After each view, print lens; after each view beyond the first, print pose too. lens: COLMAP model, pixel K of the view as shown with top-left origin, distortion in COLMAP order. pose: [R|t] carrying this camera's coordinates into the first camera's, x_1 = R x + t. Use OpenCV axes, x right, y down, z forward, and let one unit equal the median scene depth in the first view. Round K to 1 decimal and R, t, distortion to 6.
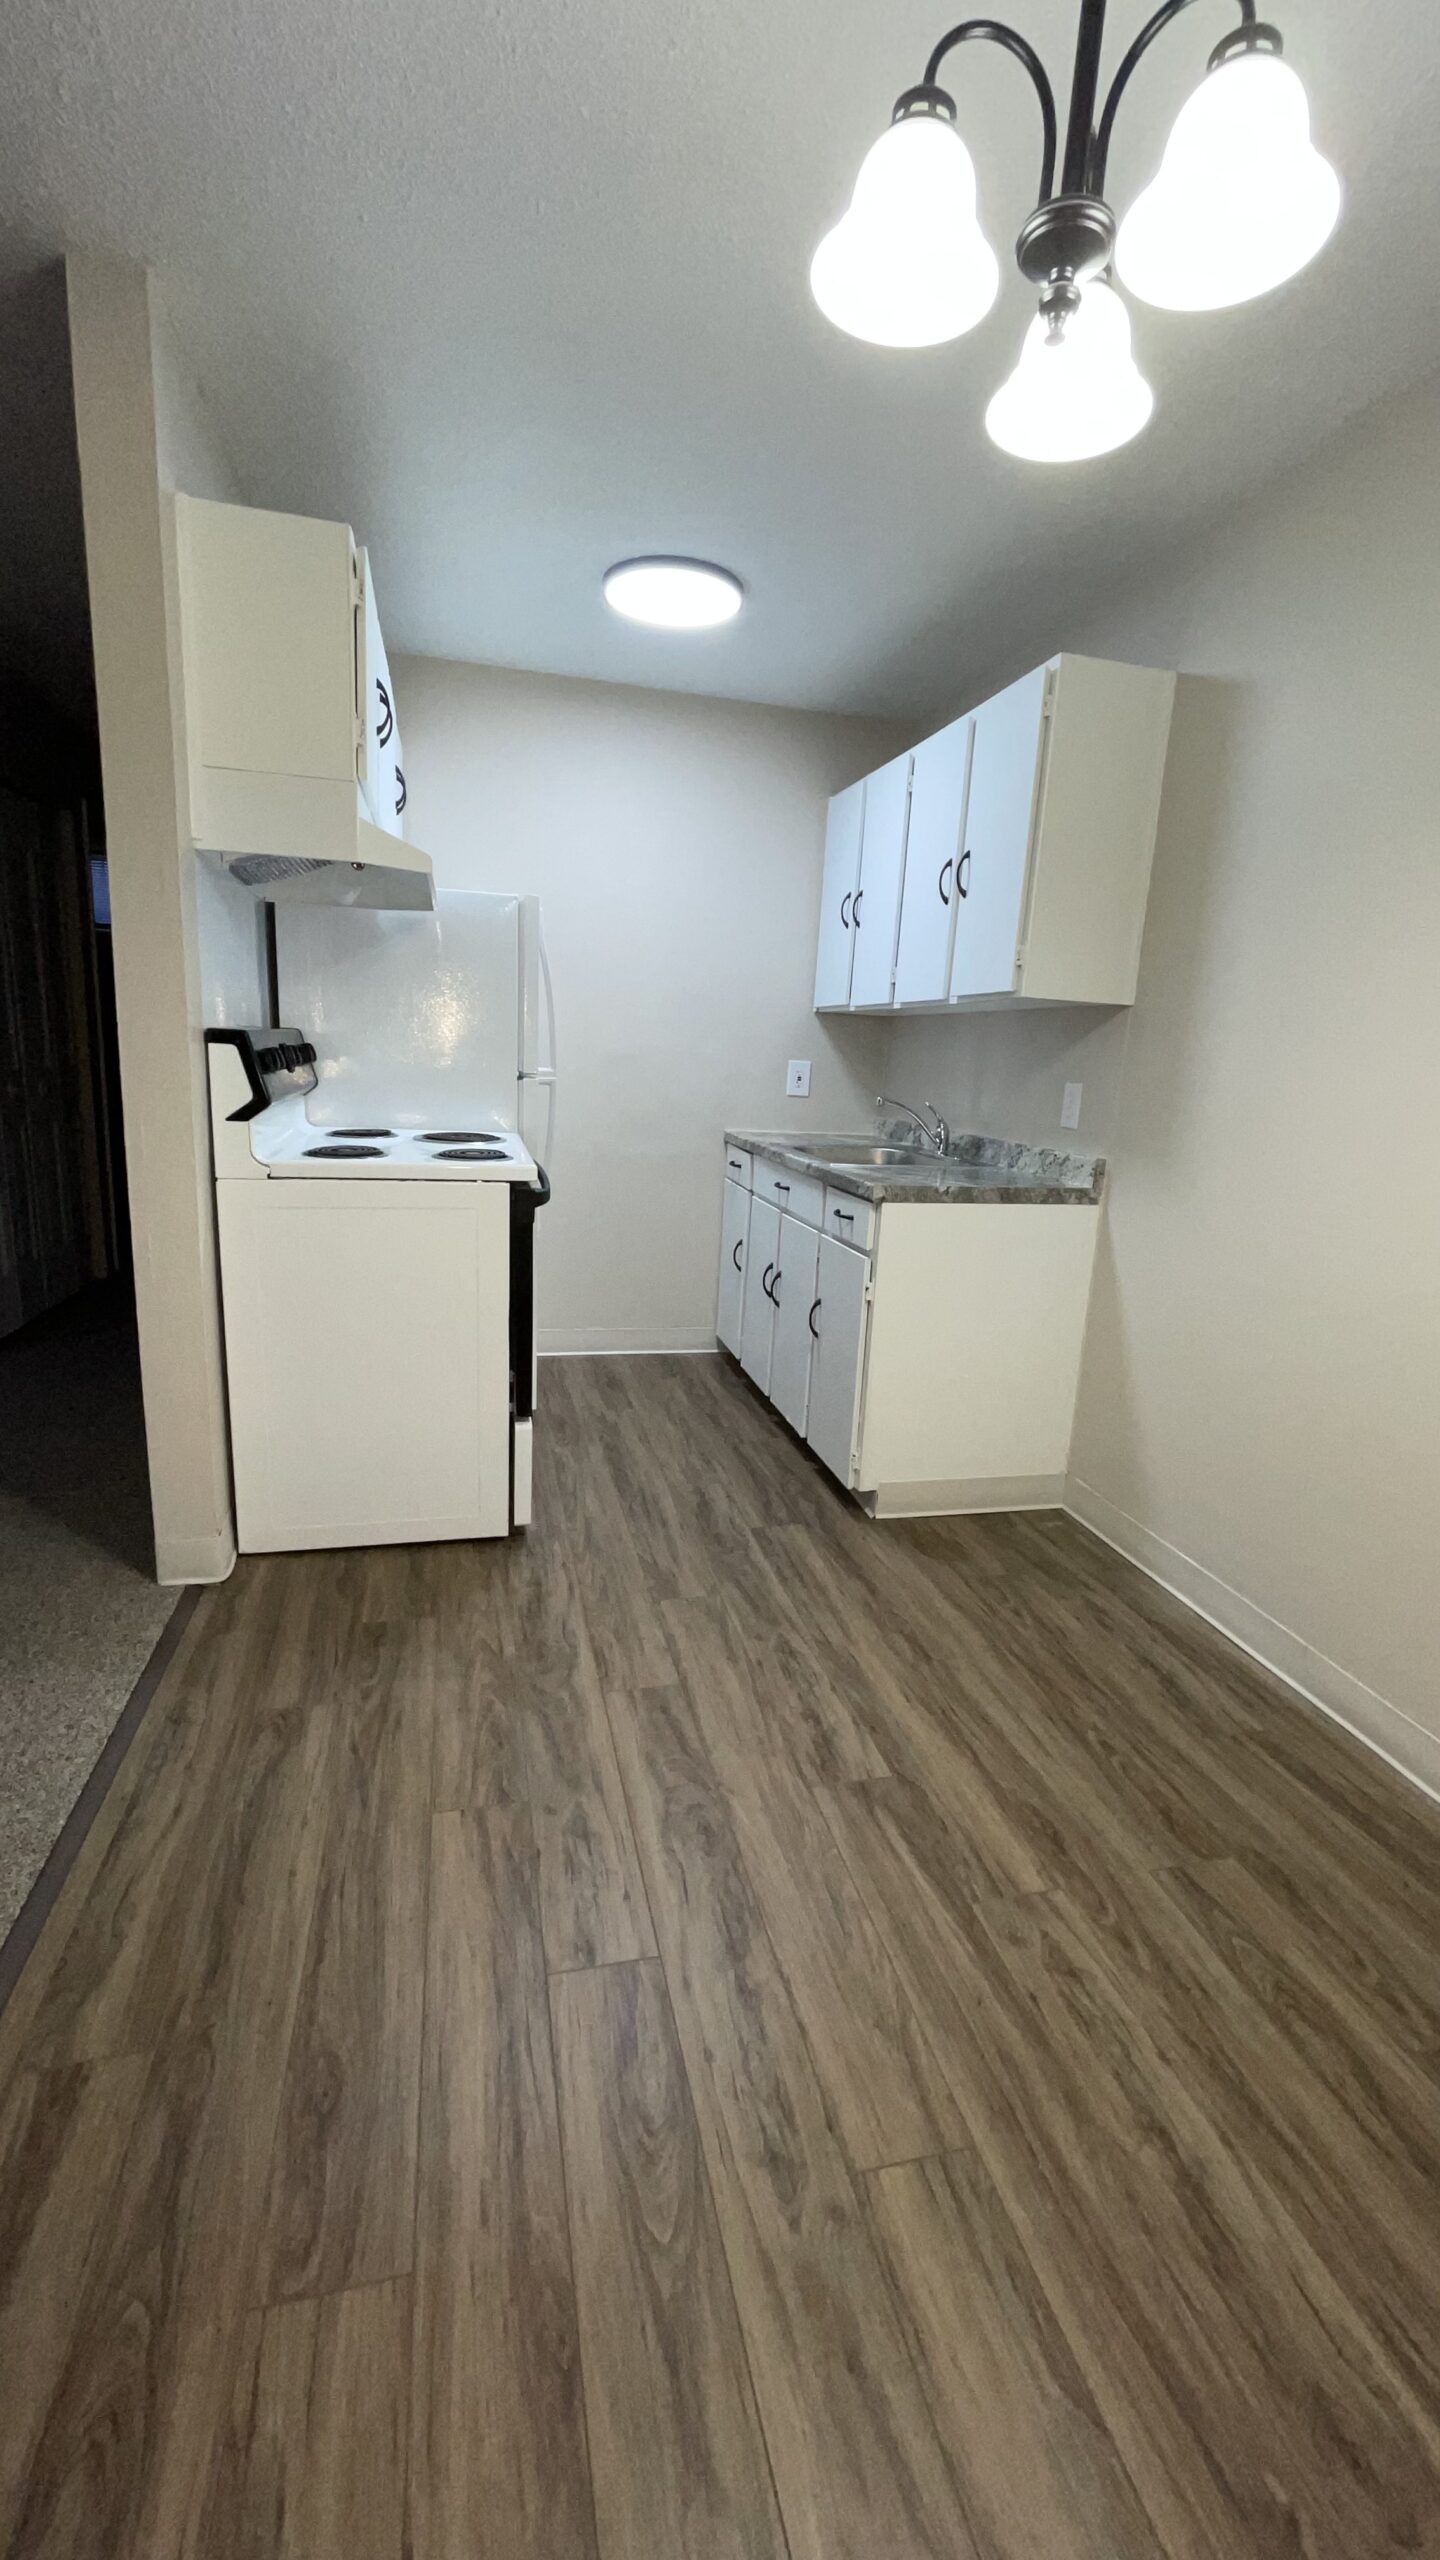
lens RADIAL K [[1030.7, 0, 725.4], [0, 1030.7, 1274.1], [0, 0, 1]] dist [0.001103, 0.001870]
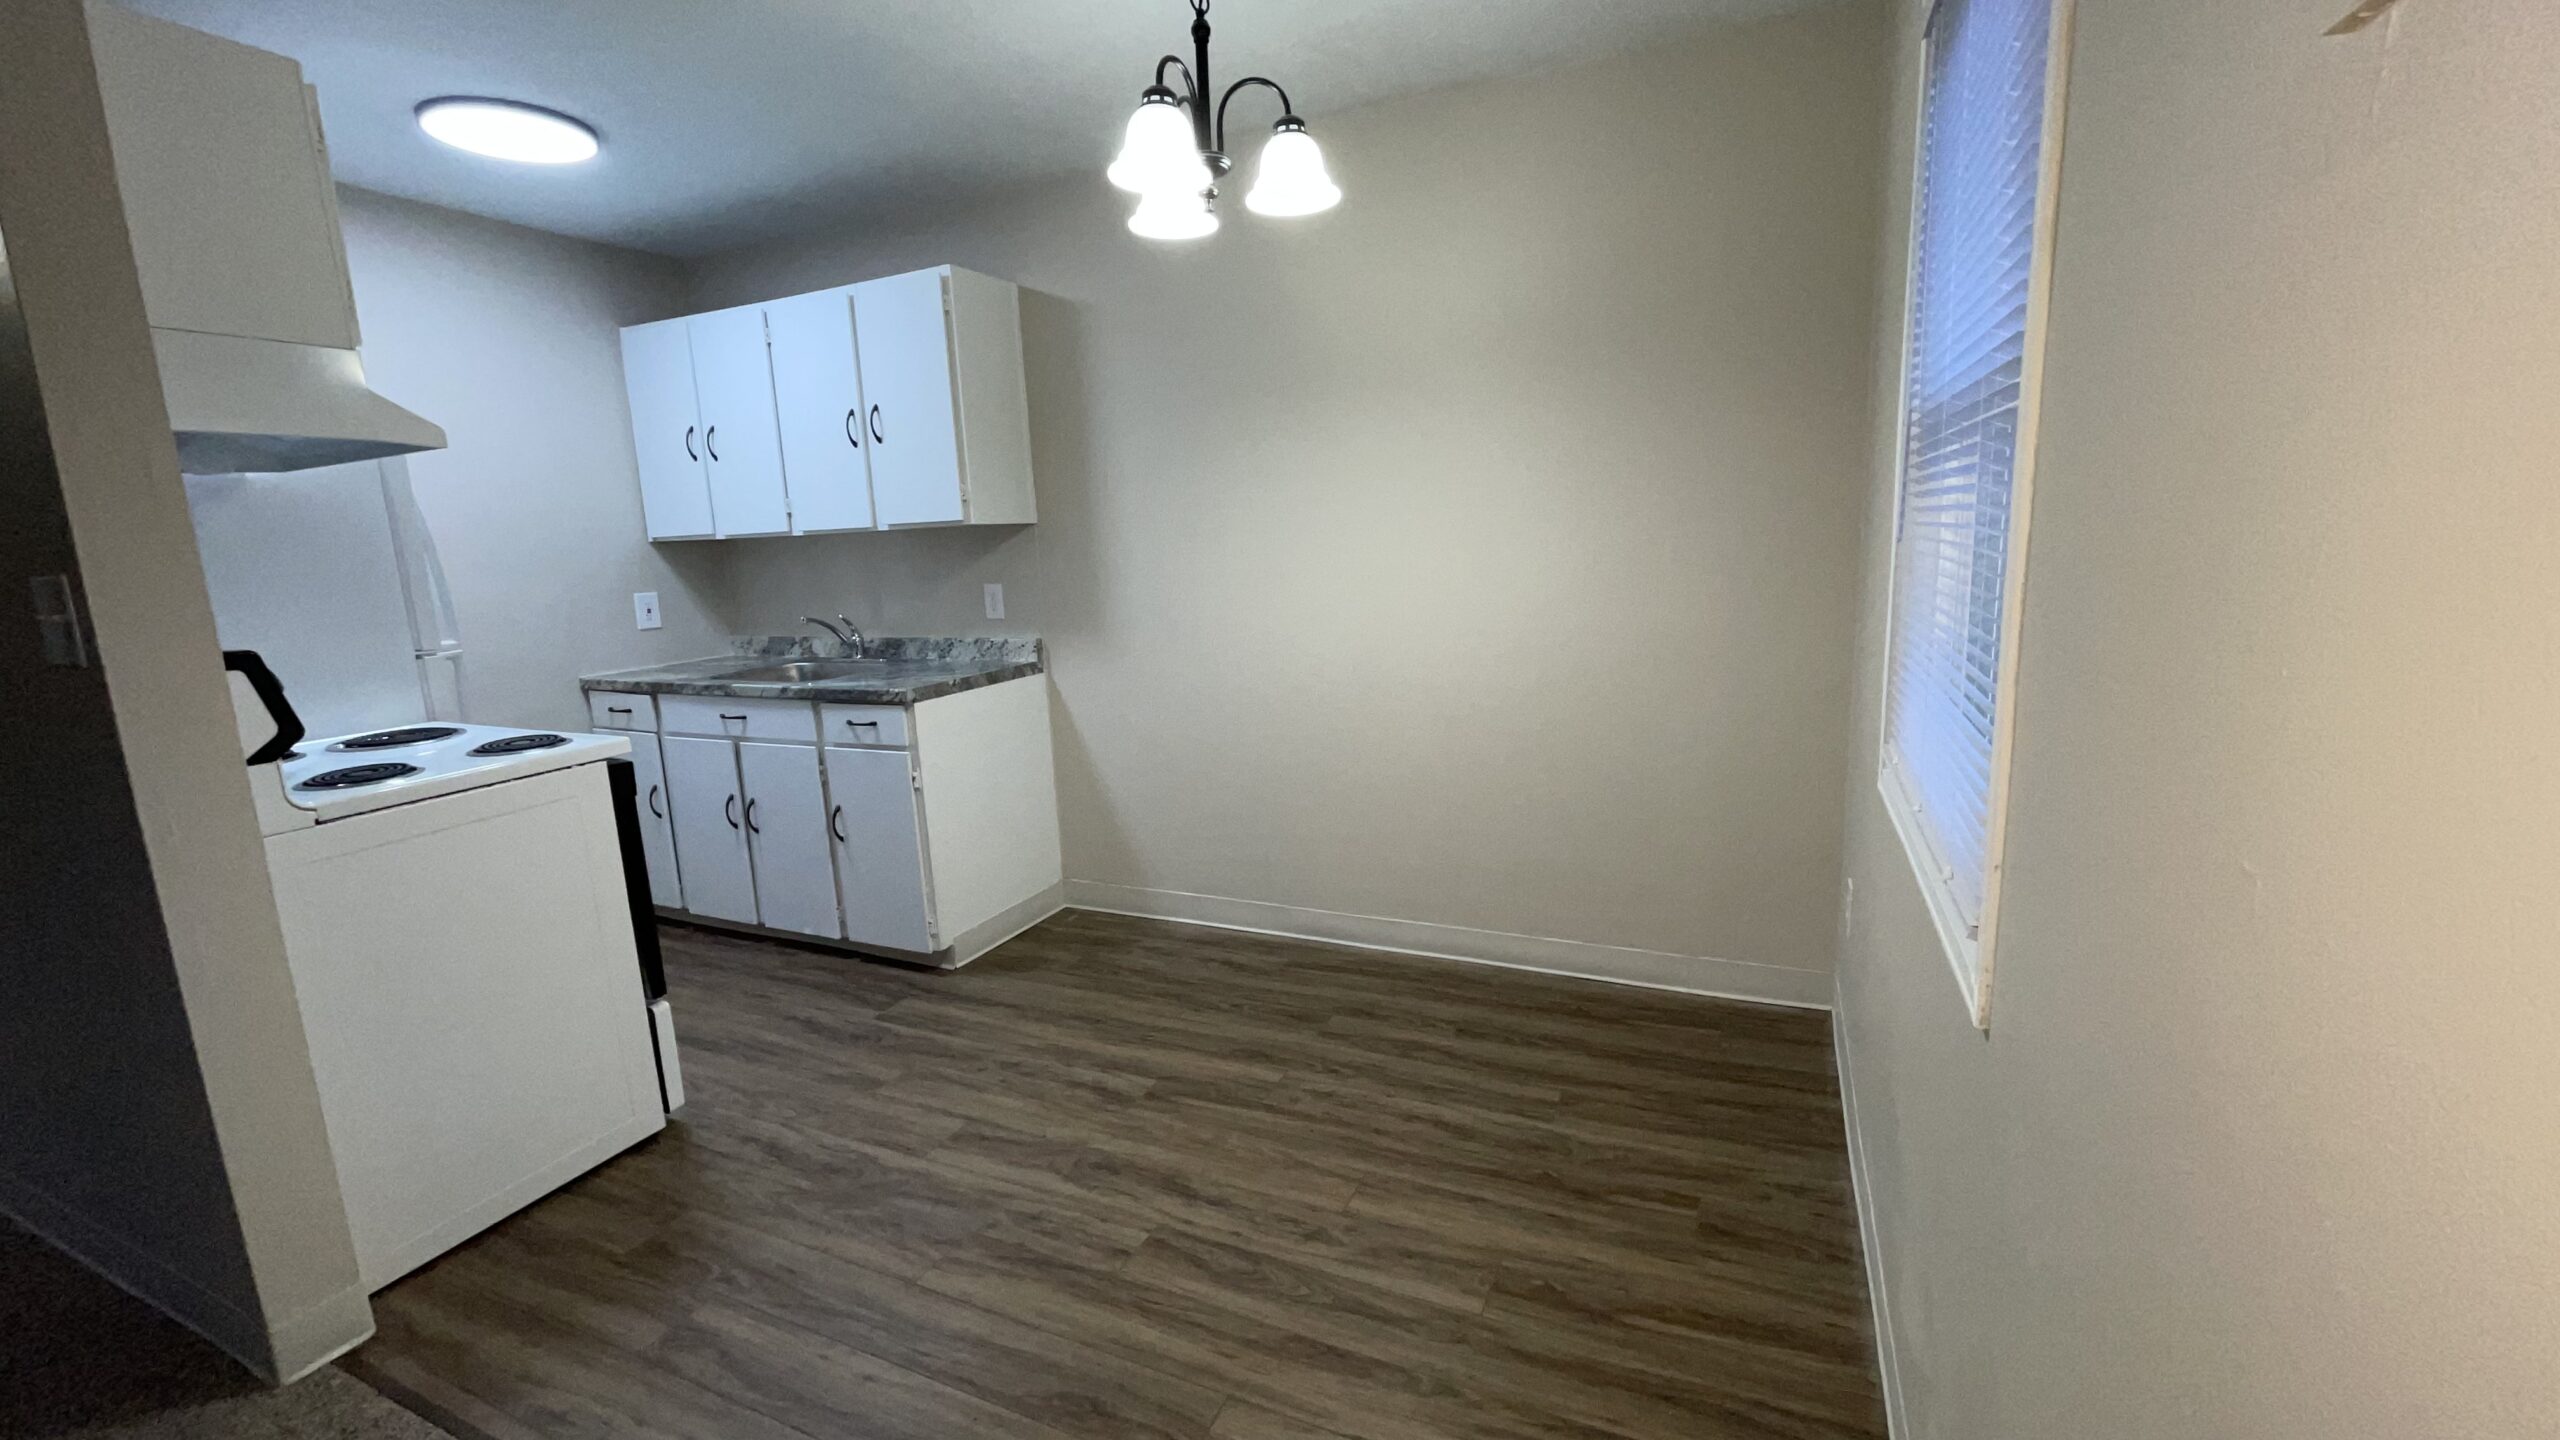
lens RADIAL K [[1030.7, 0, 1266.0], [0, 1030.7, 712.0], [0, 0, 1]] dist [0.001103, 0.001870]
pose [[0.631184, -0.214006, 0.745526, -0.524270], [0.239877, 0.967921, 0.074759, -0.056313], [-0.737609, 0.131648, 0.662271, -0.086845]]
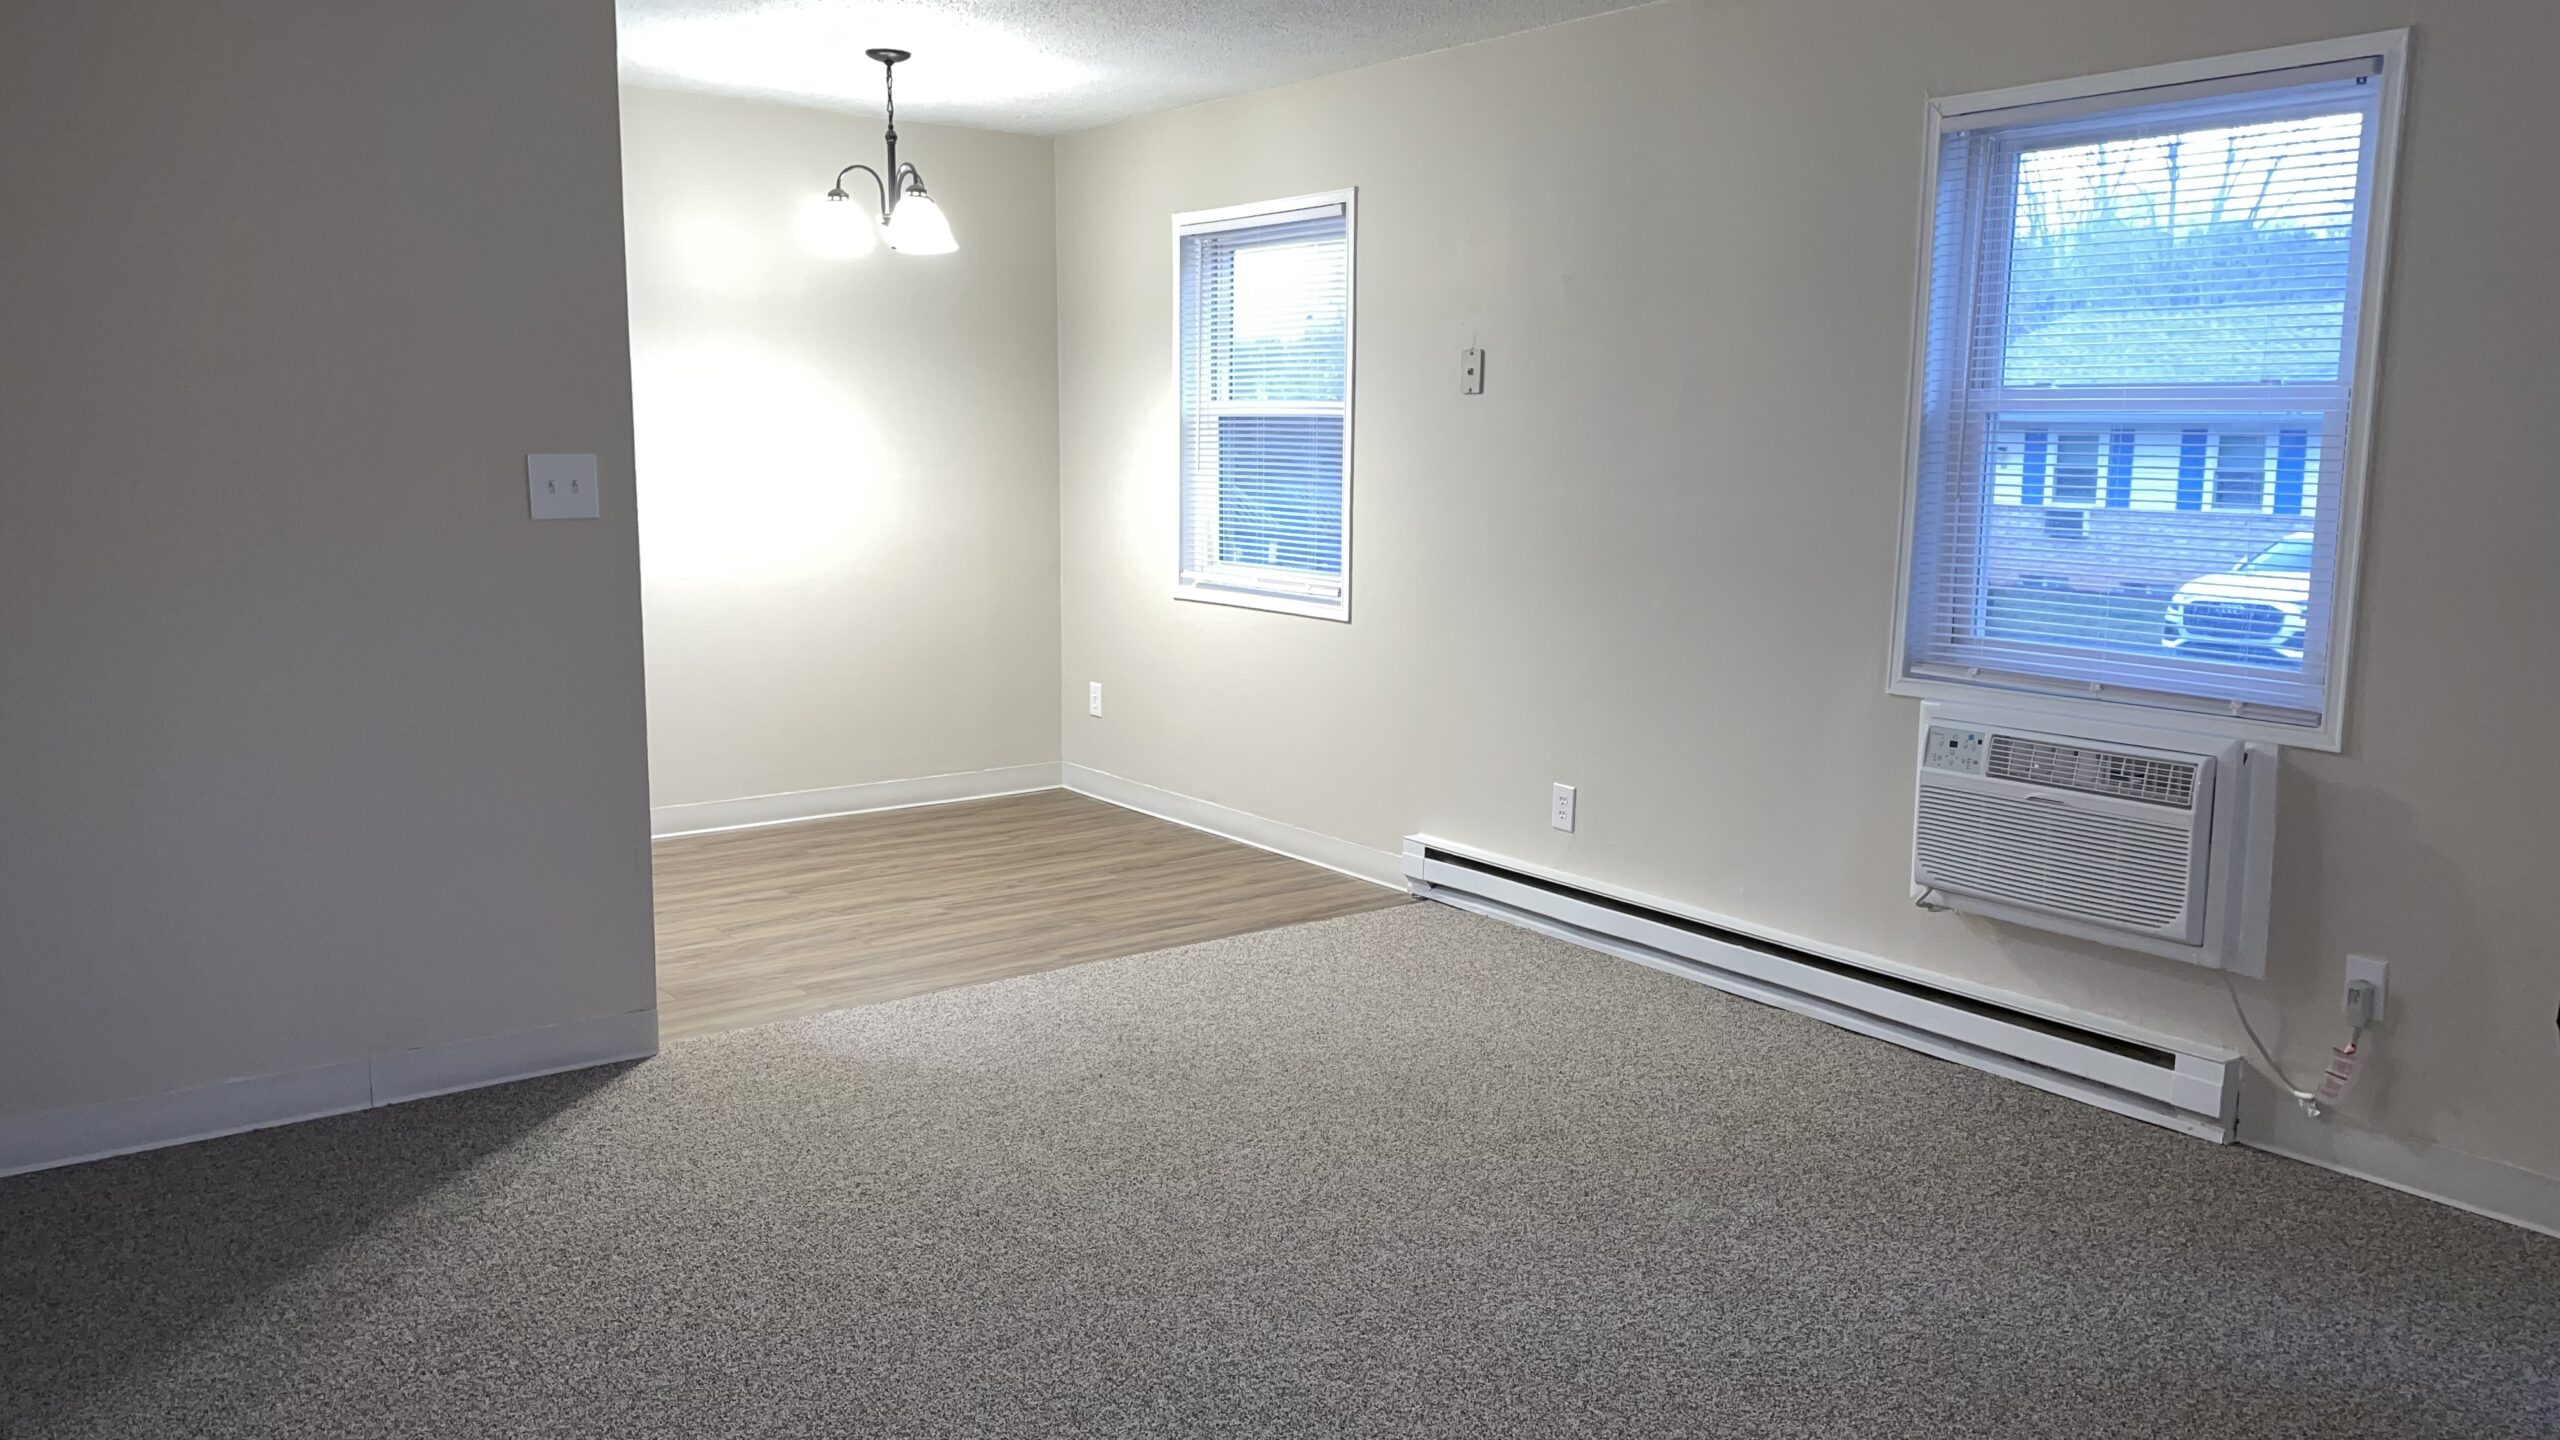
lens RADIAL K [[1919.4, 0, 1281.3], [0, 1919.4, 722.7], [0, 0, 1]] dist [0.004095, 0.000257]
pose [[-0.378013, -0.199084, 0.904141, -2.286078], [0.168614, 0.945467, 0.278679, -0.404415], [-0.910316, 0.257795, -0.323830, 0.915050]]
